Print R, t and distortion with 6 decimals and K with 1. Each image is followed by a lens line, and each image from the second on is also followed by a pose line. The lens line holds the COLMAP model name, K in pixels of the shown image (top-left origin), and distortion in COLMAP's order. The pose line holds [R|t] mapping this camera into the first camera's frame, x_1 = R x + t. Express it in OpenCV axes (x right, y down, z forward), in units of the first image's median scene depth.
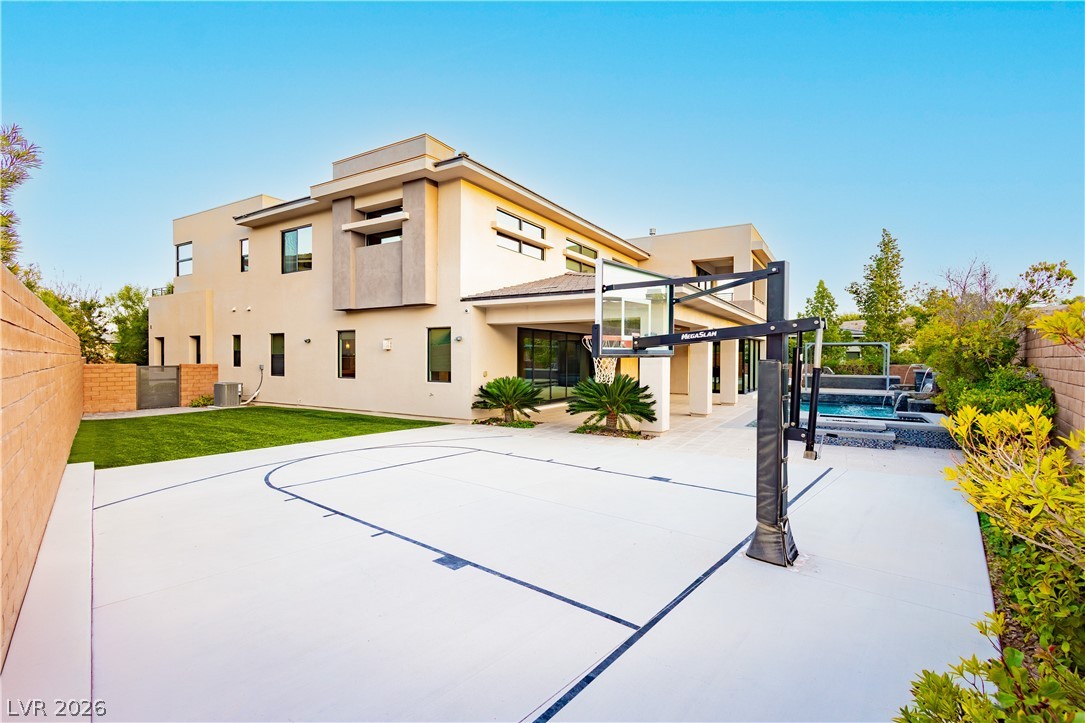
lens RADIAL K [[495.7, 0, 538.9], [0, 495.7, 361.3], [0, 0, 1]] dist [-0.000464, -0.000065]
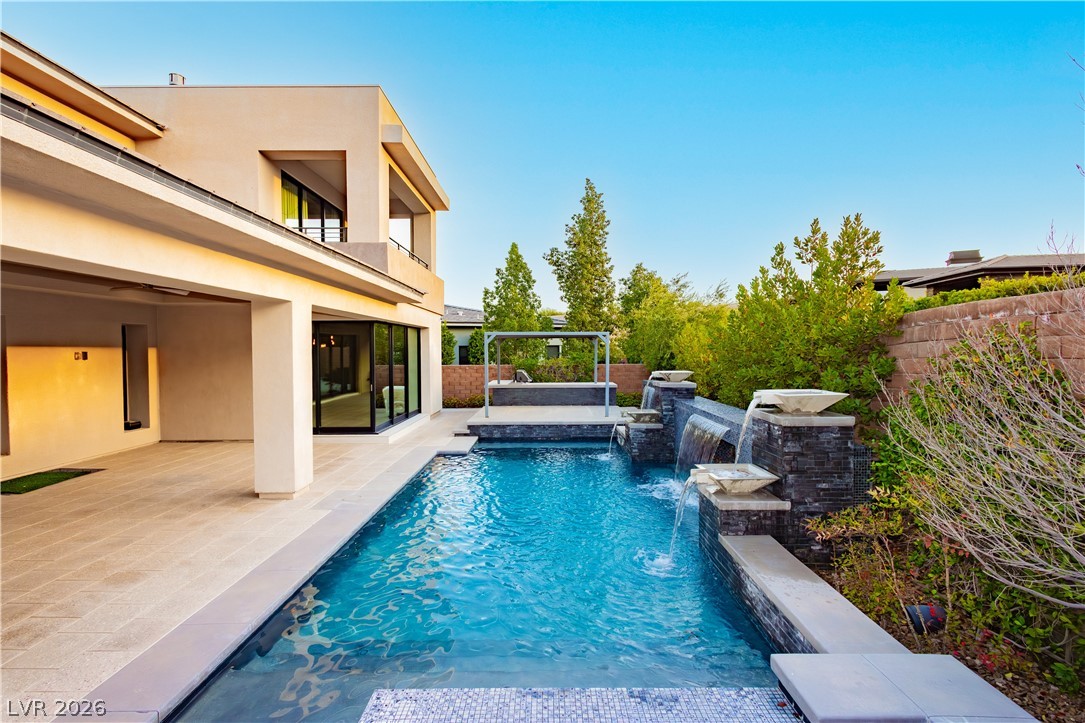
lens RADIAL K [[495.7, 0, 538.6], [0, 495.7, 359.7], [0, 0, 1]] dist [-0.000464, -0.000065]
pose [[0.855669, -0.019486, 0.517156, 0.248027], [0.013499, 0.999791, 0.015336, -0.011142], [-0.517347, -0.006142, 0.855754, 0.405335]]
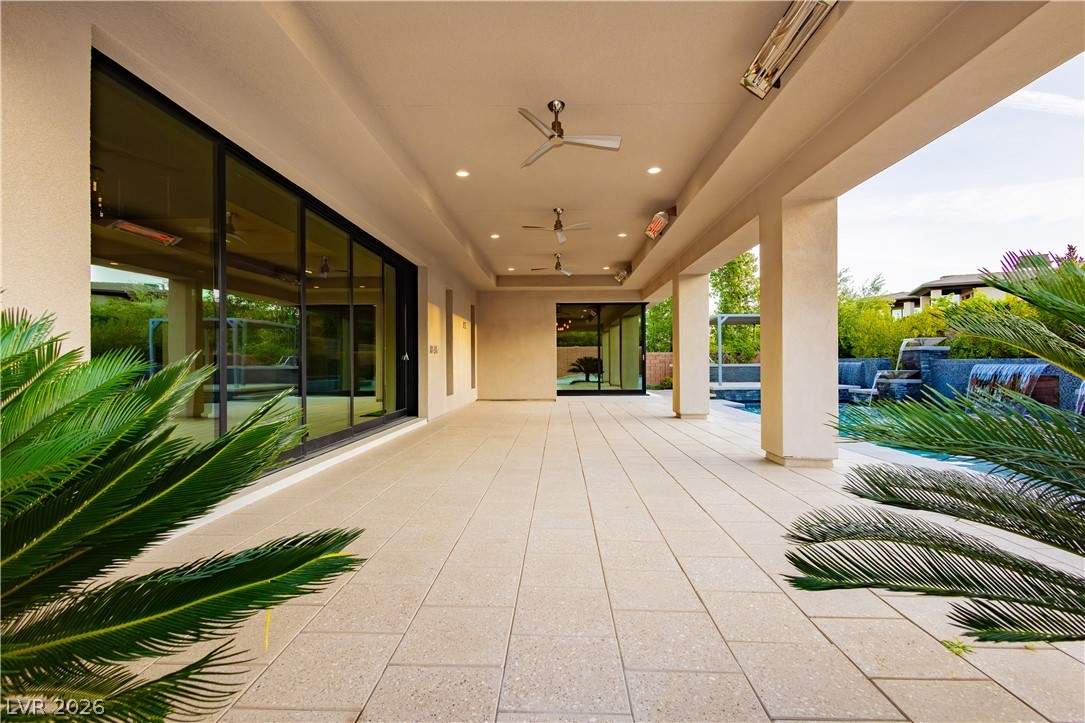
lens RADIAL K [[502.4, 0, 543.0], [0, 502.4, 362.3], [0, 0, 1]] dist [-0.010343, -0.000469]
pose [[0.866999, -0.009155, 0.498227, -0.002489], [0.011919, 0.999926, -0.002368, 0.022036], [-0.498168, 0.007991, 0.867044, 0.441561]]
